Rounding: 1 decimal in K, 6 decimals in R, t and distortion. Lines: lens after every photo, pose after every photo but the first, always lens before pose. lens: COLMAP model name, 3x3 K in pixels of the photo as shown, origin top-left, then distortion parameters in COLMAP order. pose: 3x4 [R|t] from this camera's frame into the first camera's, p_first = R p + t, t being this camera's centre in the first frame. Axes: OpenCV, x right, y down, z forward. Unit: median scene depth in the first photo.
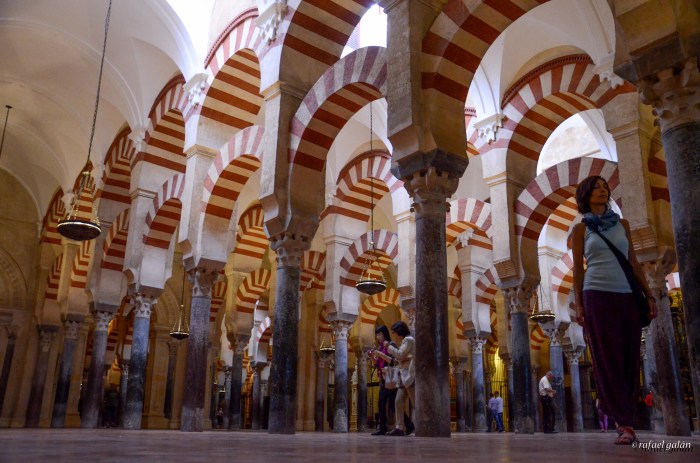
lens RADIAL K [[651.2, 0, 342.8], [0, 651.2, 232.8], [0, 0, 1]] dist [-0.109116, 0.203740]
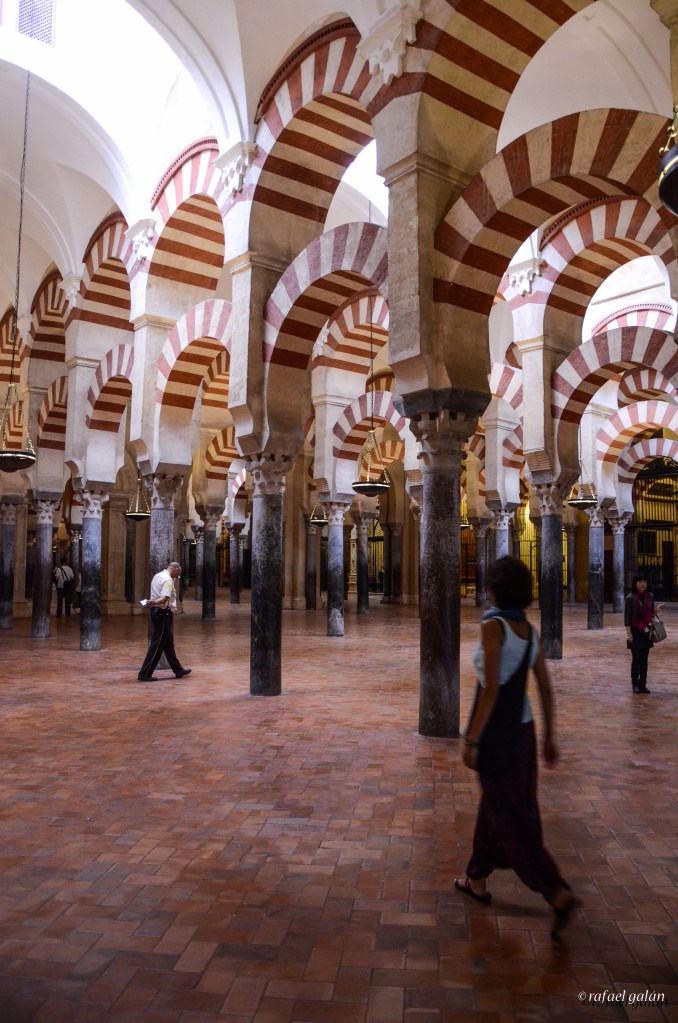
lens RADIAL K [[819.9, 0, 333.1], [0, 819.9, 509.4], [0, 0, 1]] dist [-0.166120, 0.126005]
pose [[0.999908, -0.010573, -0.008513, 0.004803], [0.012227, 0.973925, 0.226539, -0.117012], [0.005896, -0.226623, 0.973965, 0.002036]]
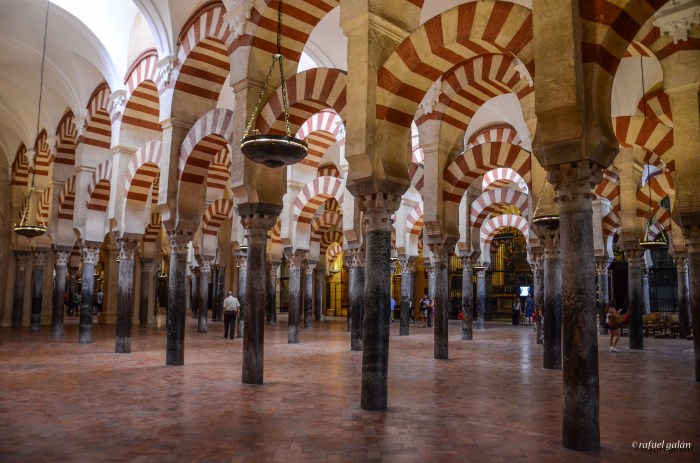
lens RADIAL K [[561.0, 0, 349.0], [0, 561.0, 243.3], [0, 0, 1]] dist [-0.166120, 0.126005]
pose [[0.994160, 0.009635, 0.107485, 0.119272], [-0.031263, 0.979009, 0.201403, -0.169077], [-0.103288, -0.203587, 0.973593, -0.174097]]
